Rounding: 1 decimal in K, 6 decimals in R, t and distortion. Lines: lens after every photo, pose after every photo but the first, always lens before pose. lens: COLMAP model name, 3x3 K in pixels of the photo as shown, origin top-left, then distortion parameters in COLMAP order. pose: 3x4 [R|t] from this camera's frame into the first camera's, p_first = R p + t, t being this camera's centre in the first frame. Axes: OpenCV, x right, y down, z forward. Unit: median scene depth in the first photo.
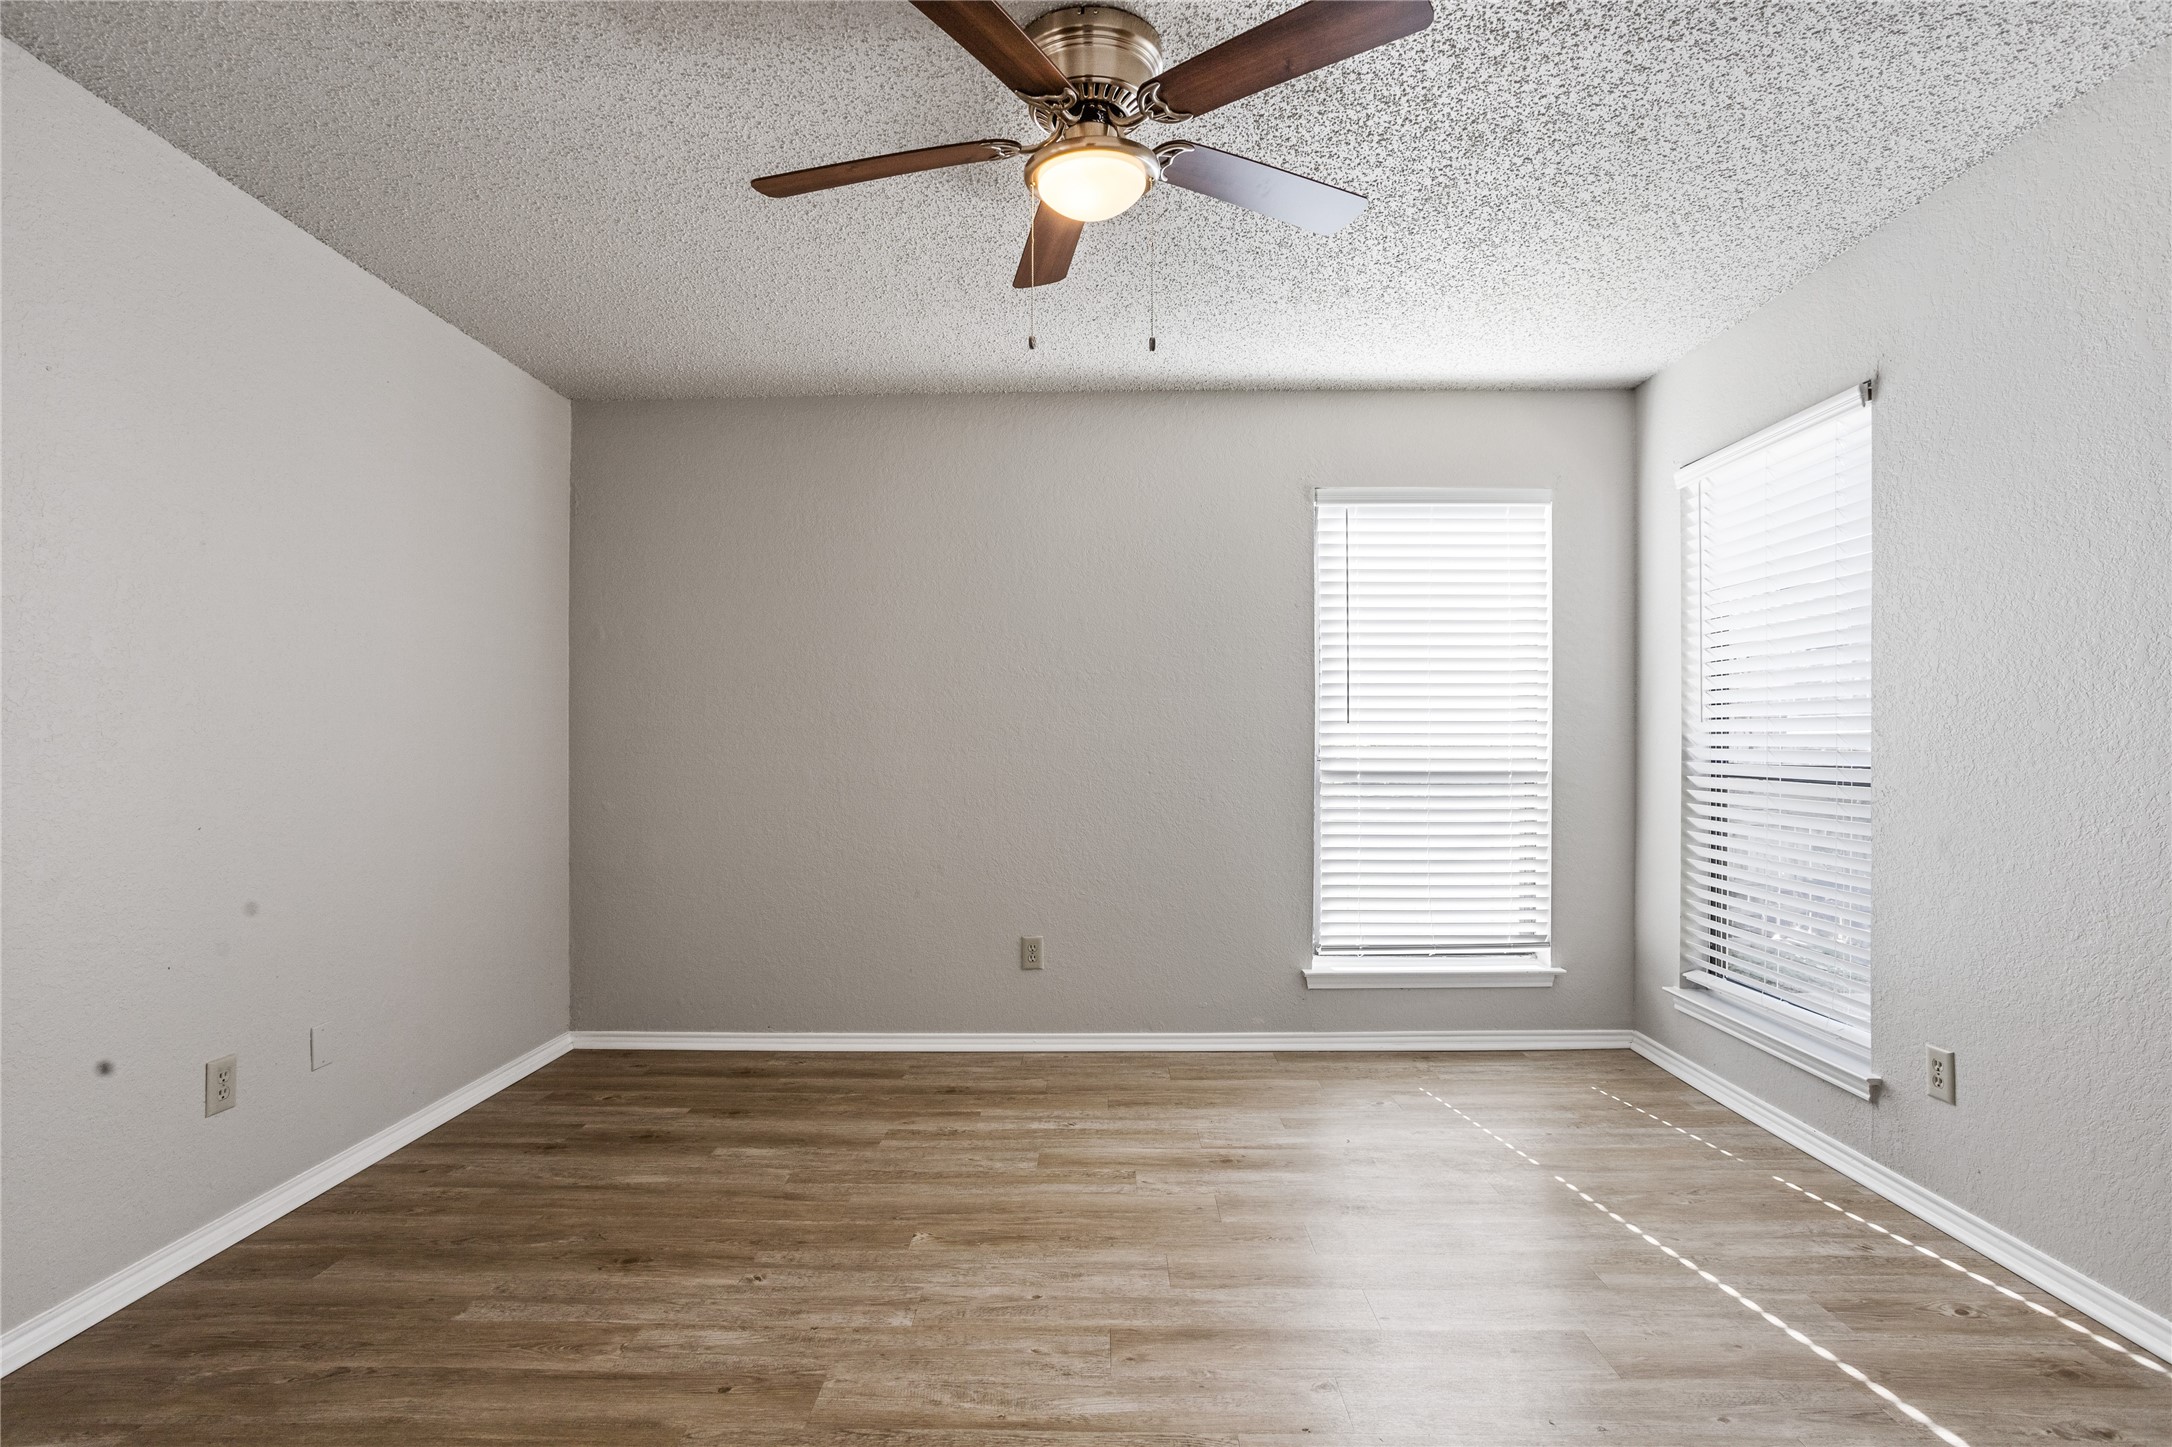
lens RADIAL K [[1046.9, 0, 1083.3], [0, 1046.9, 713.9], [0, 0, 1]] dist [-0.050835, 0.028845]
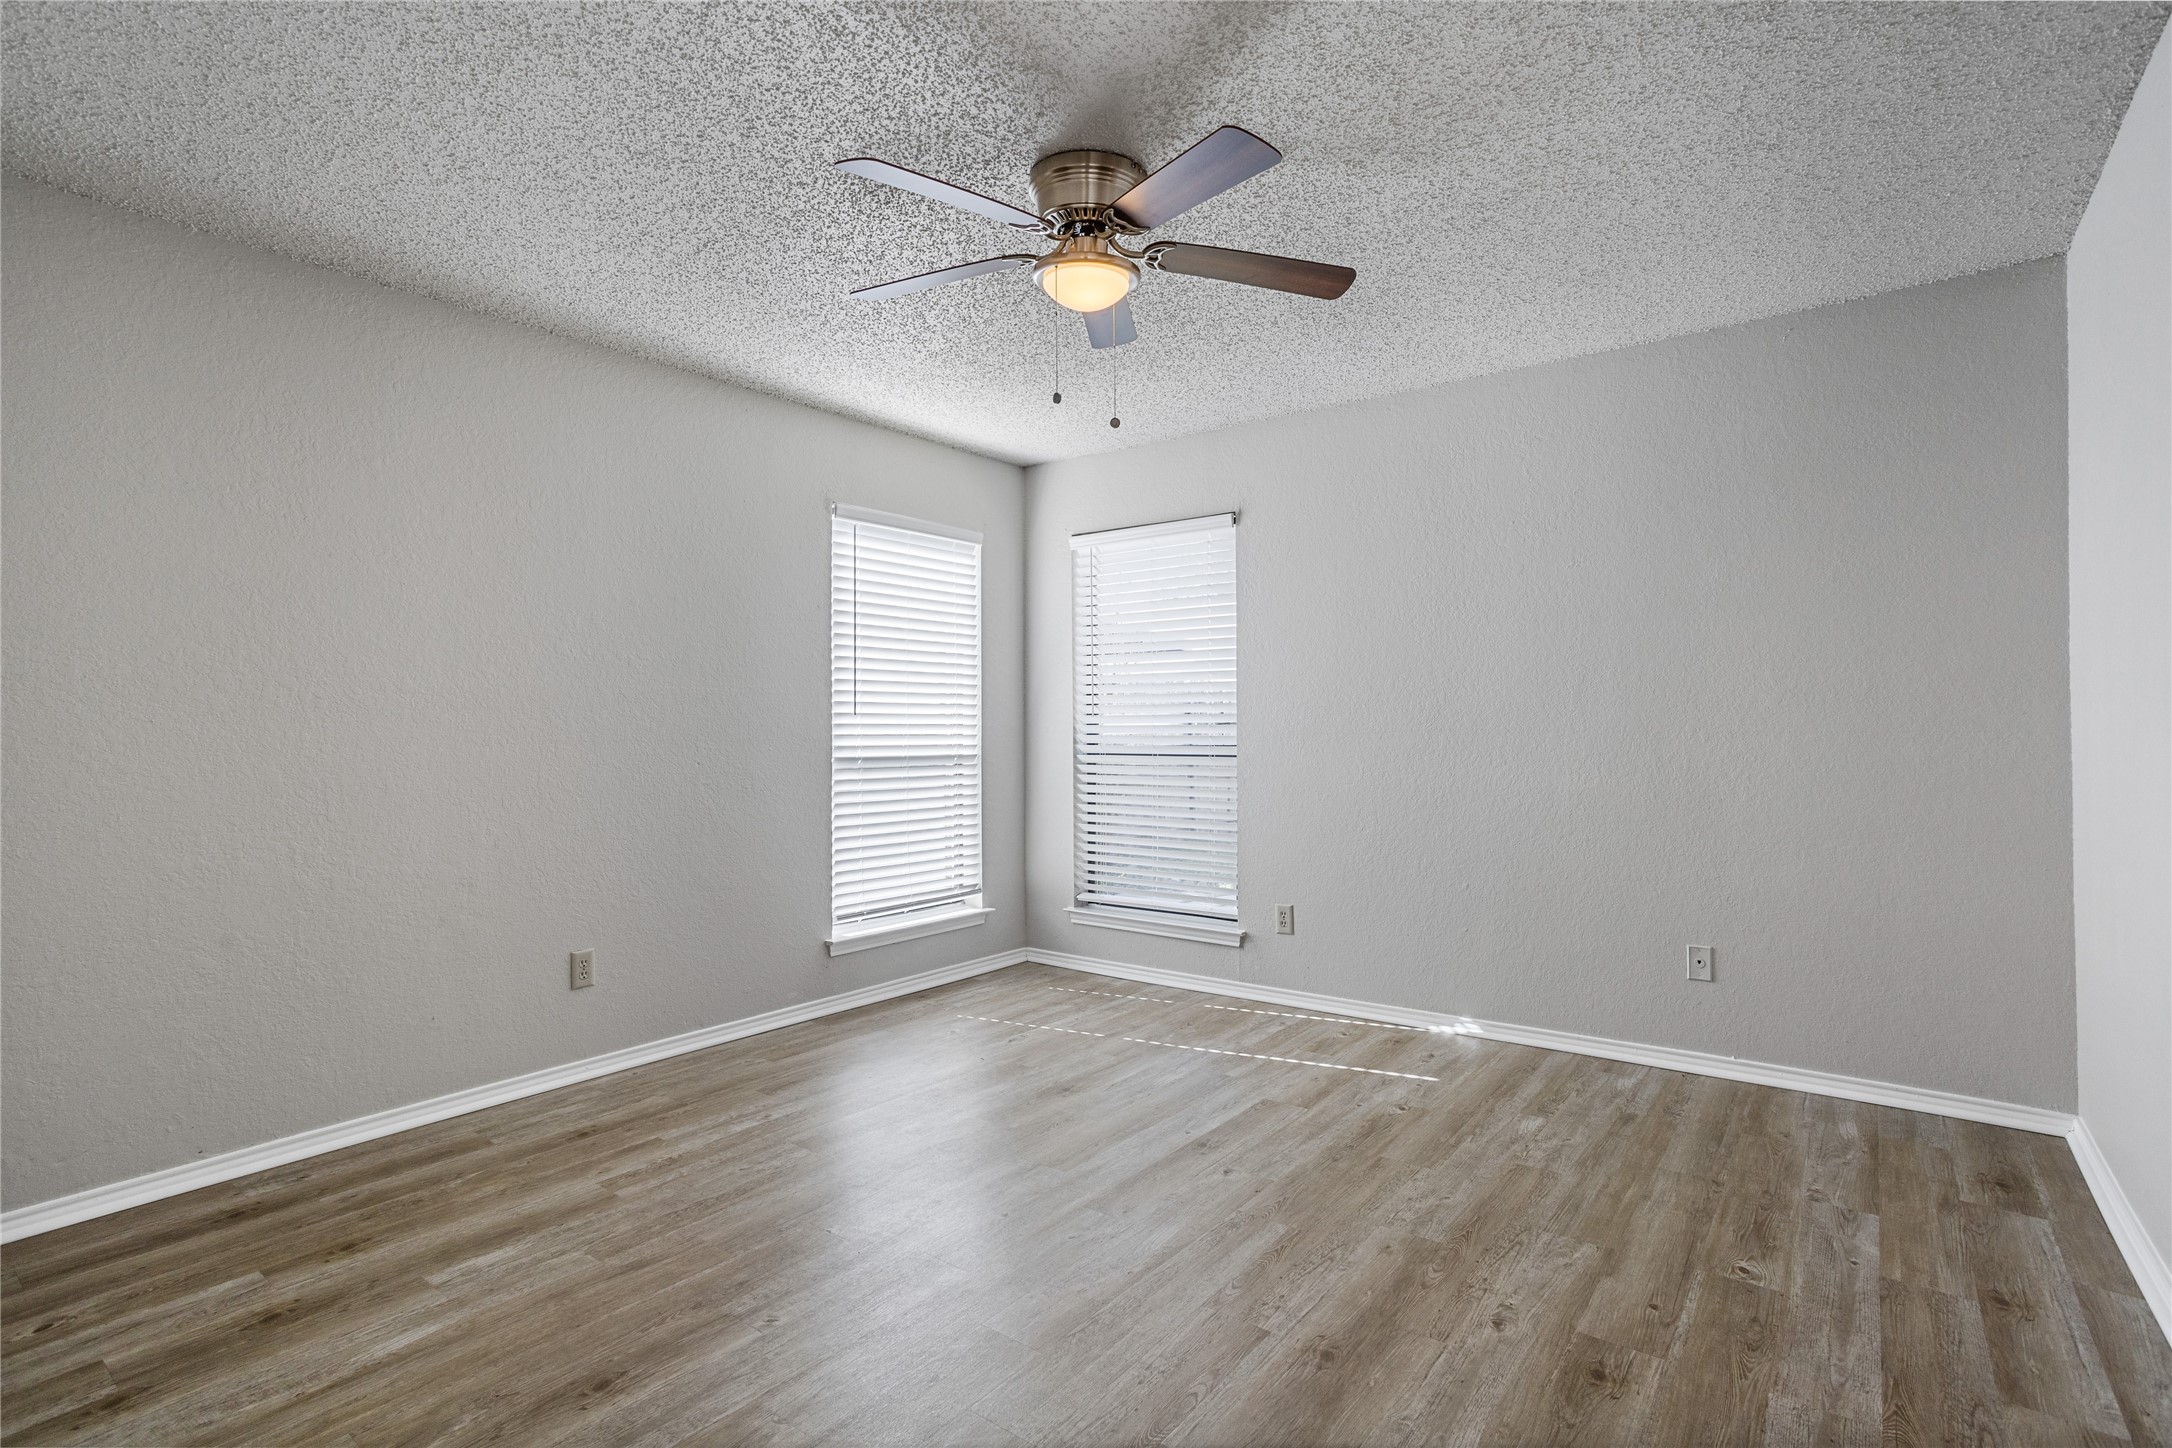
lens RADIAL K [[1046.9, 0, 1075.8], [0, 1046.9, 687.6], [0, 0, 1]] dist [-0.050835, 0.028845]
pose [[0.598516, 0.029940, 0.800551, -0.569559], [-0.016637, 0.999550, -0.024944, 0.003933], [-0.800938, 0.001610, 0.598745, 0.150864]]
